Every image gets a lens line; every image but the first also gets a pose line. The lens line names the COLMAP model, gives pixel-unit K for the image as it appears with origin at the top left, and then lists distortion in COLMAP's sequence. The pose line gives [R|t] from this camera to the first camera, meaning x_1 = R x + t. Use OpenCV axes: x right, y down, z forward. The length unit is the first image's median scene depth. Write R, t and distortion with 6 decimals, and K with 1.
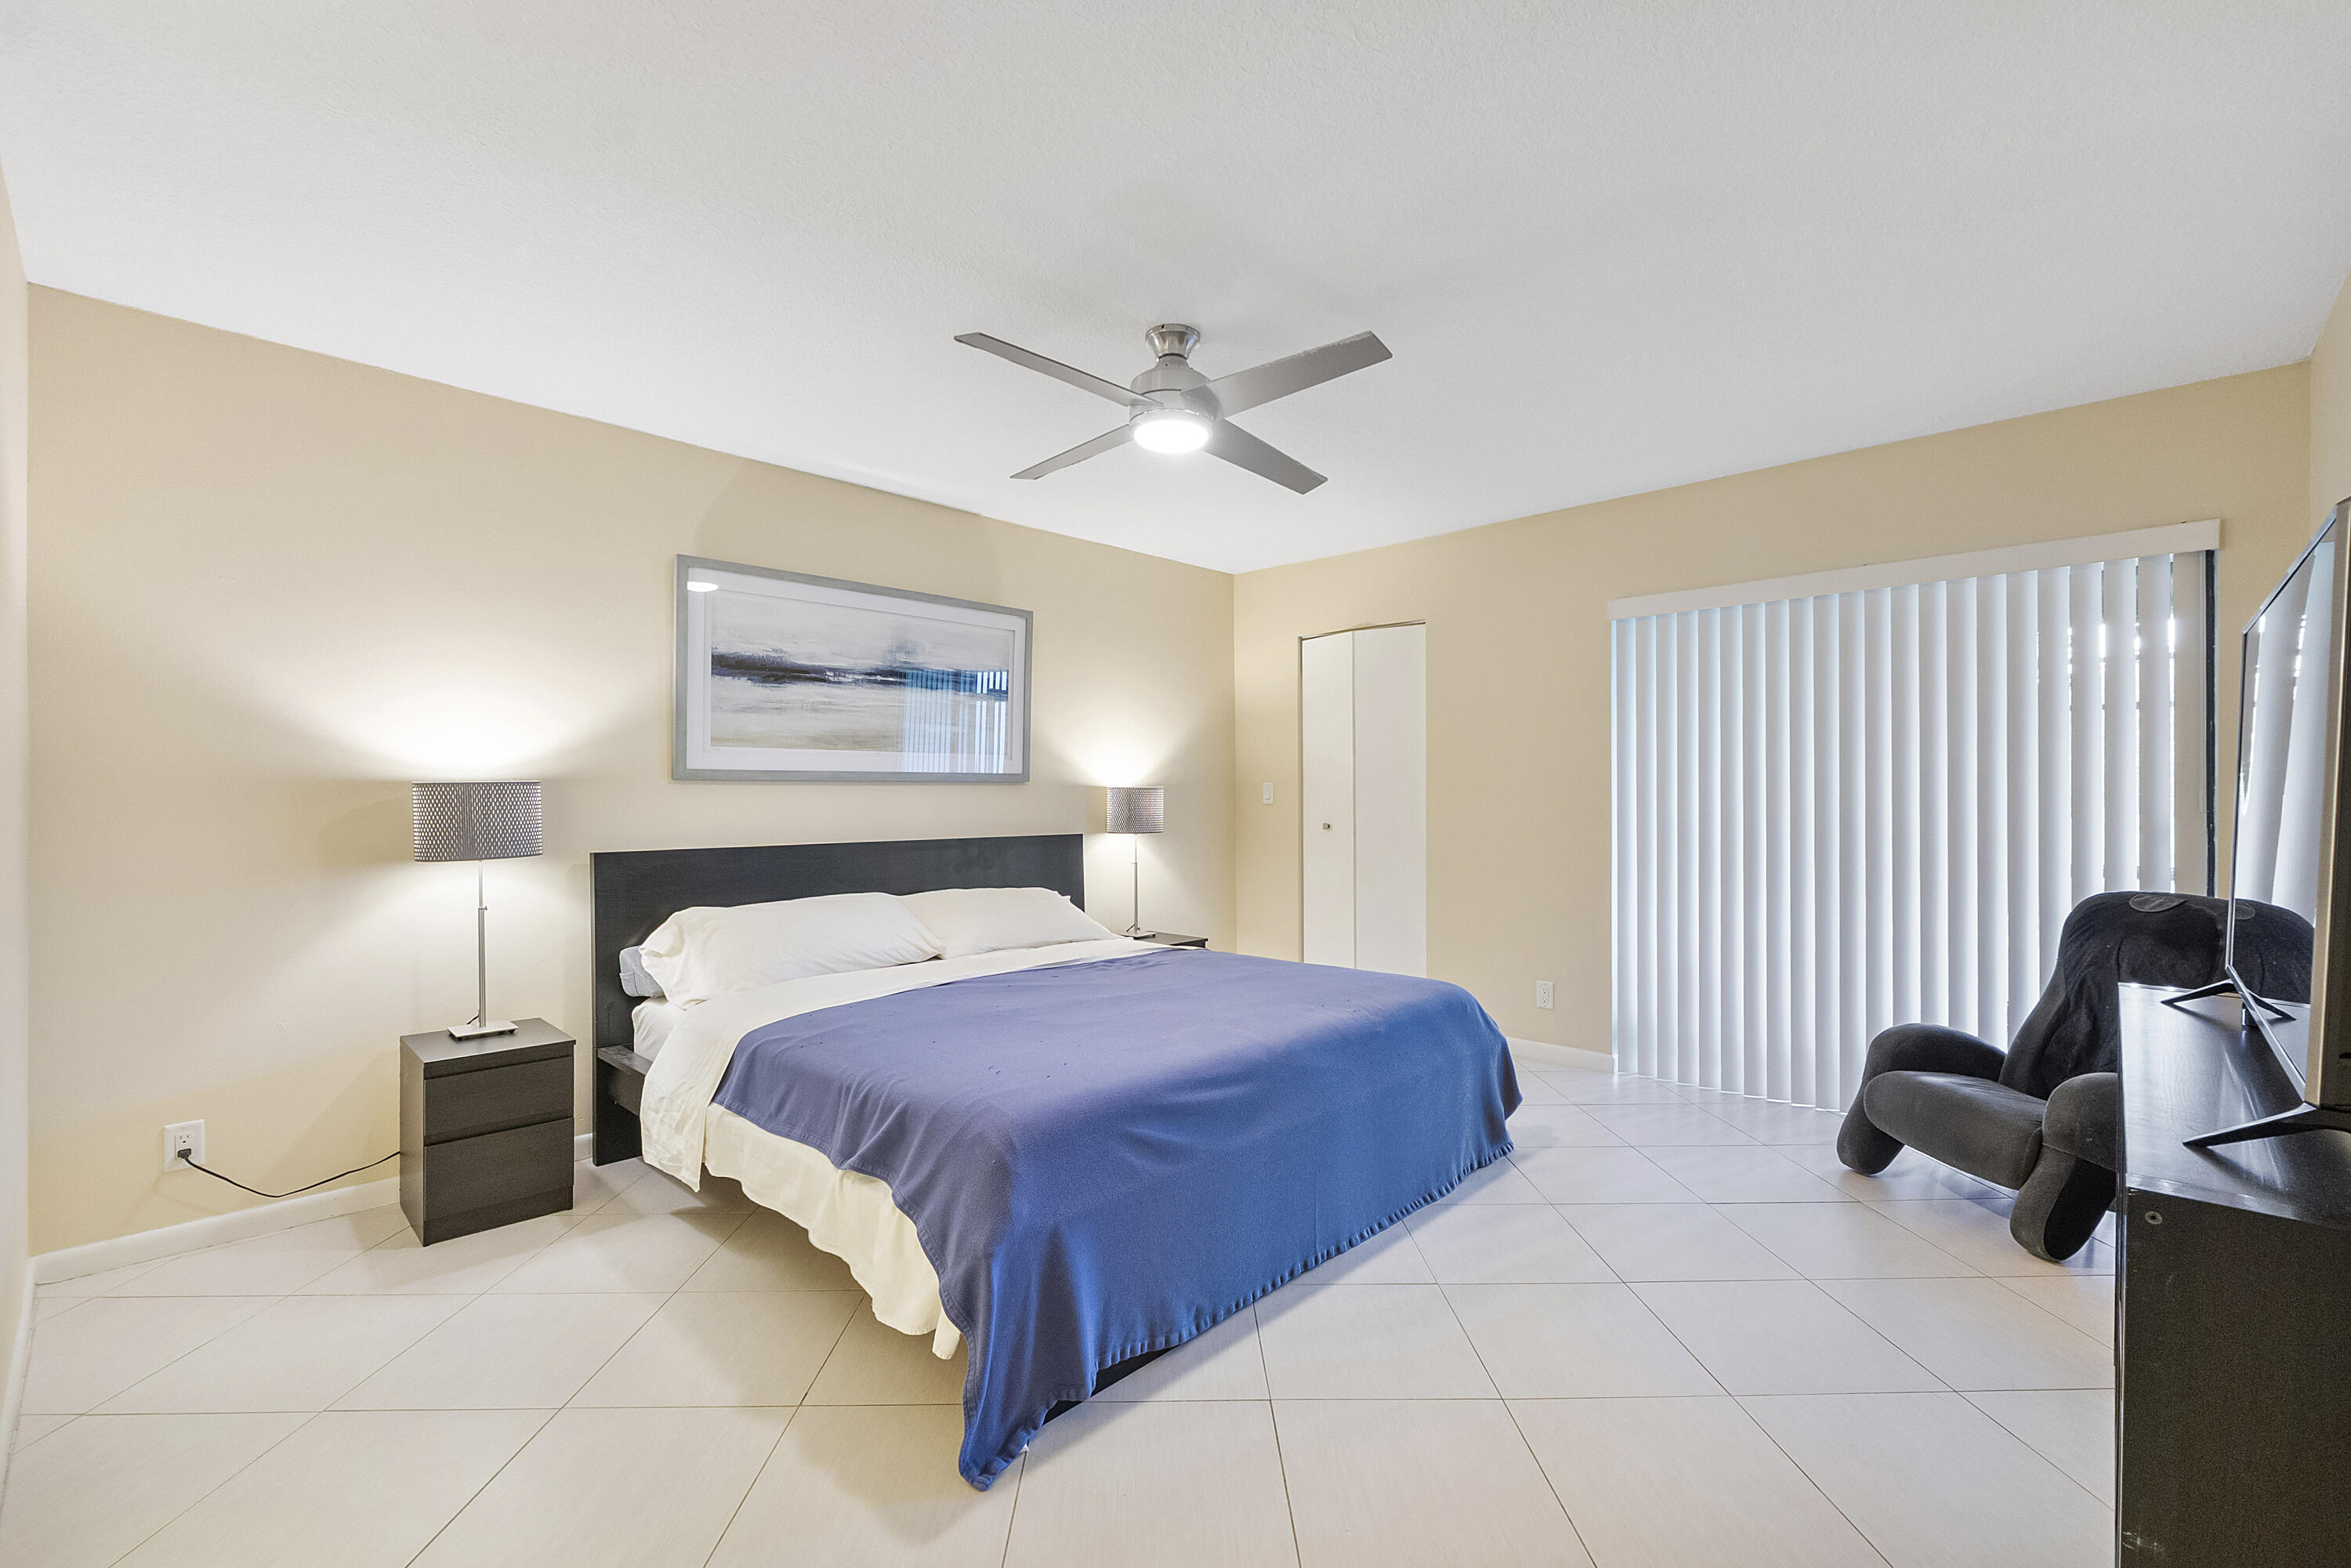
lens RADIAL K [[991.6, 0, 1196.0], [0, 991.6, 786.2], [0, 0, 1]] dist [-0.005075, -0.000004]
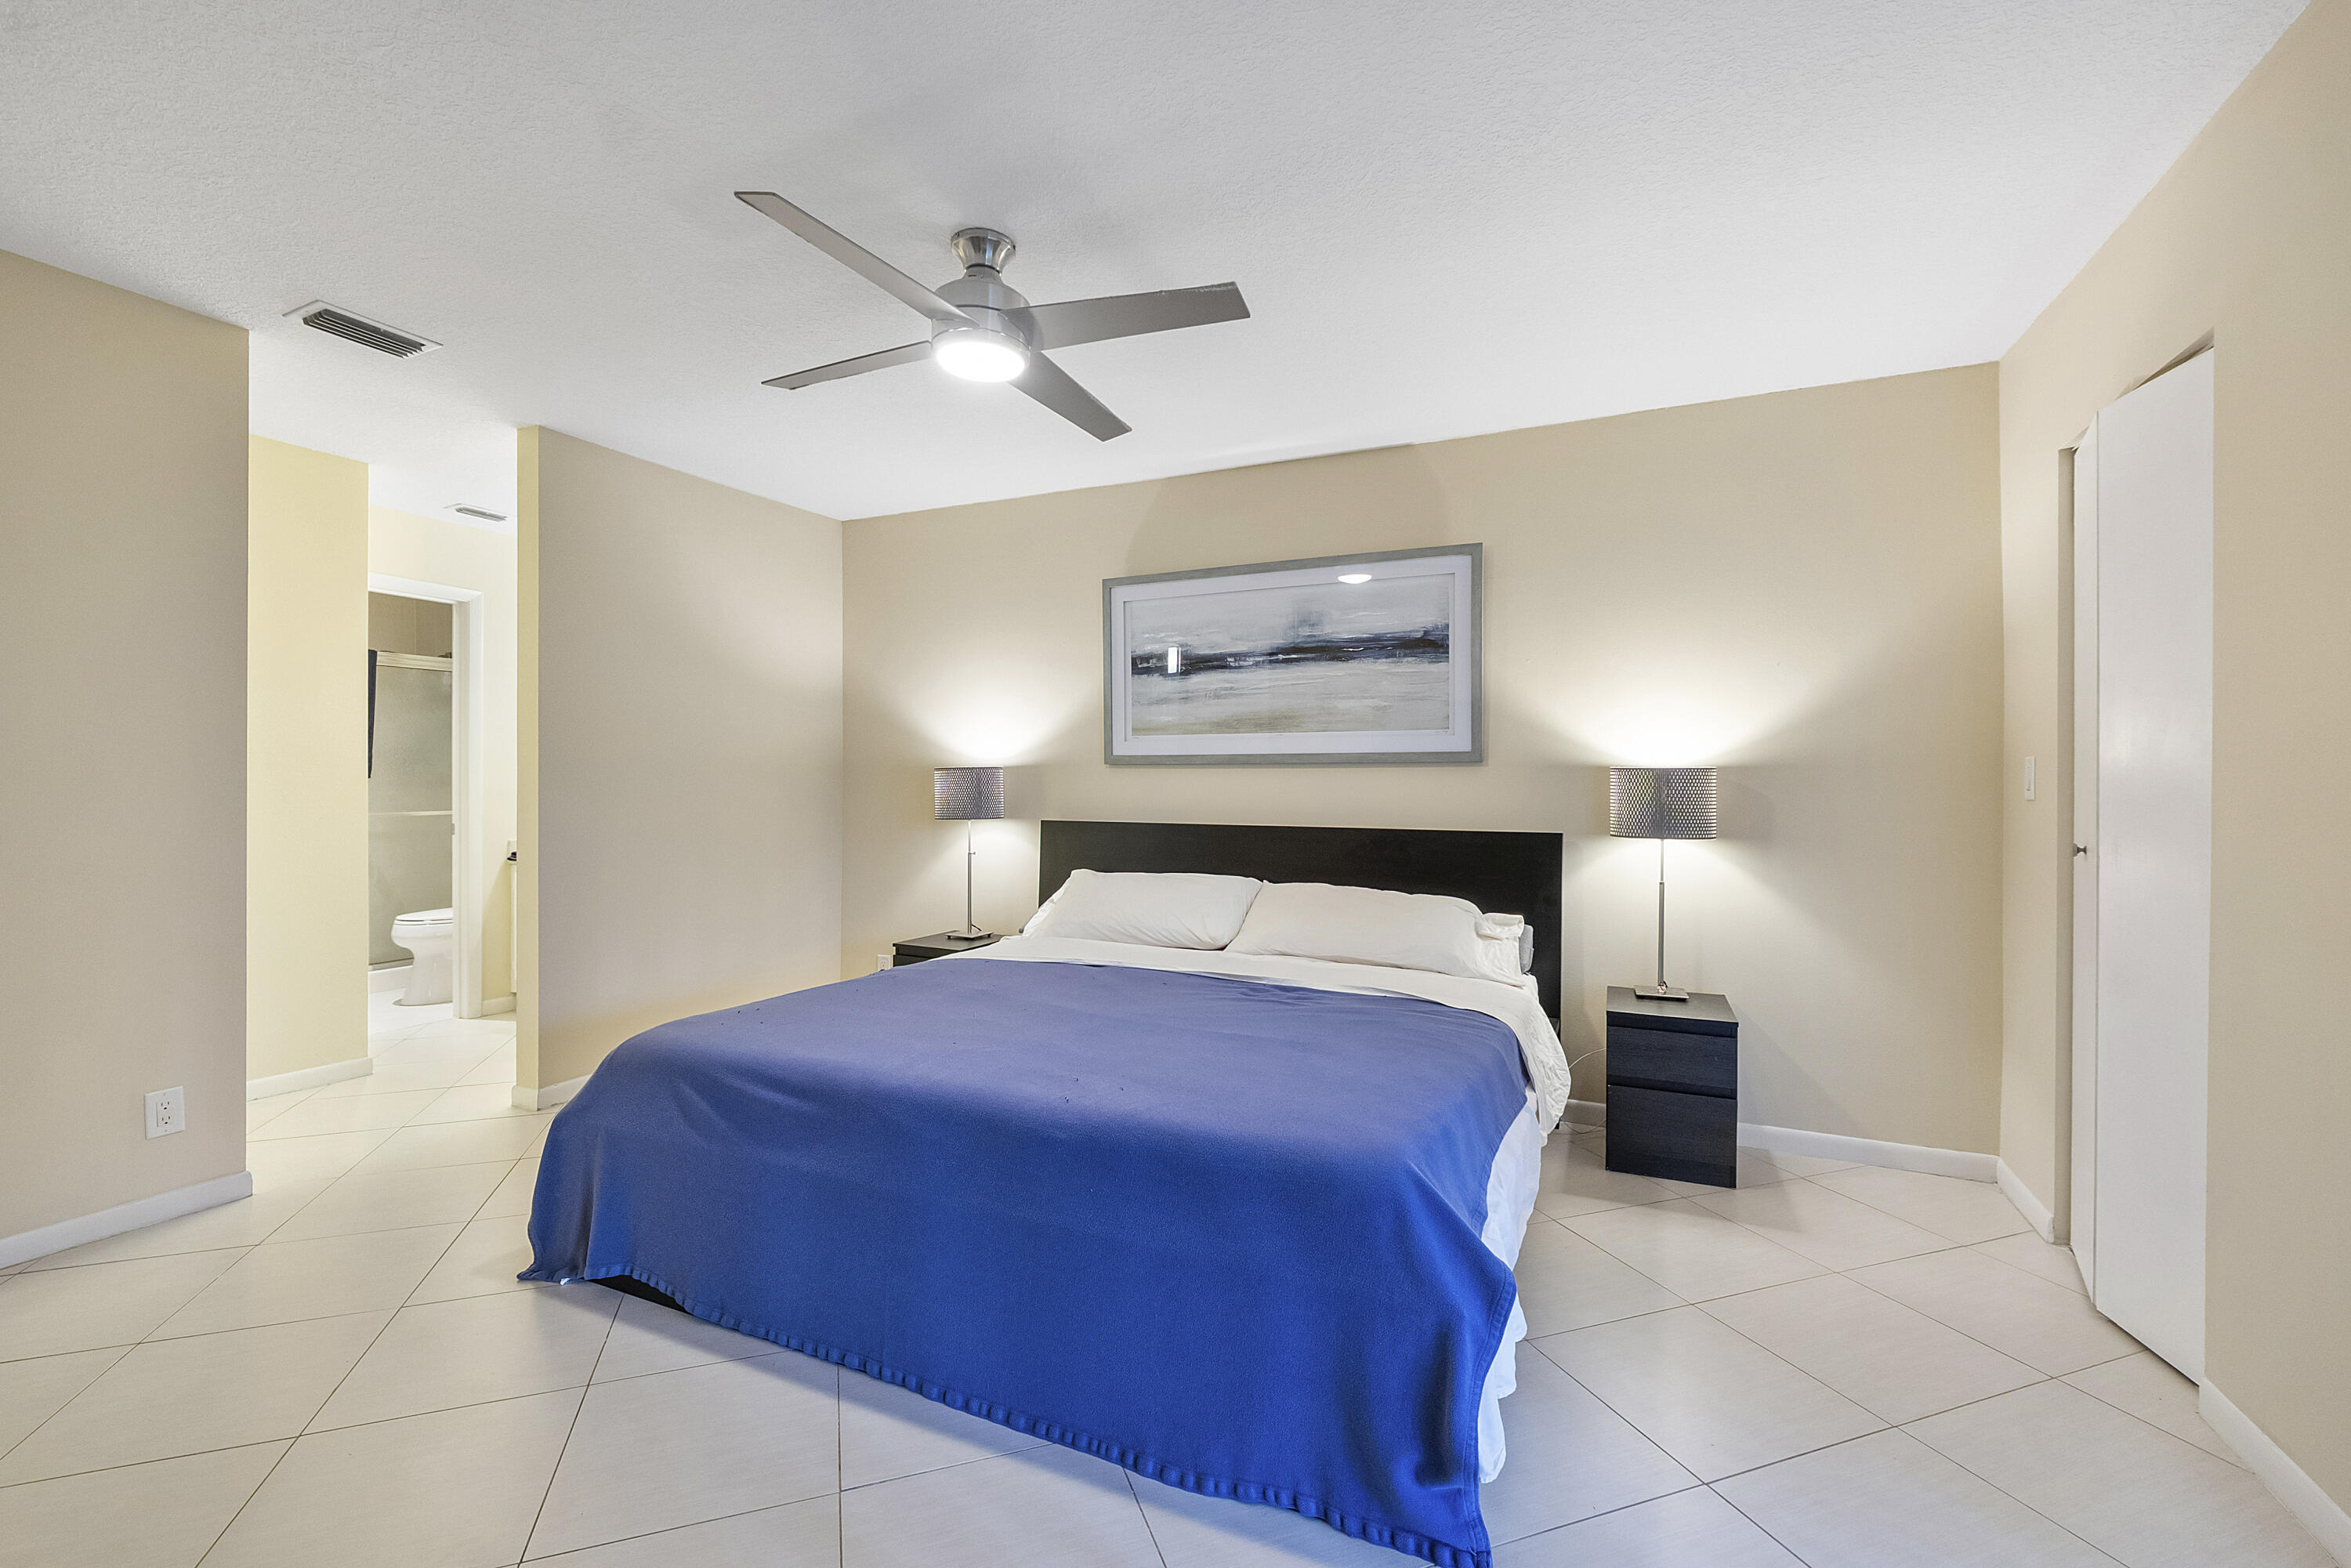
lens RADIAL K [[991.6, 0, 1194.2], [0, 991.6, 787.2], [0, 0, 1]] dist [-0.005075, -0.000004]
pose [[0.312804, 0.010002, -0.949765, 0.592519], [0.004530, 0.999917, 0.012022, 0.006615], [0.949807, -0.008063, 0.312733, 0.631391]]
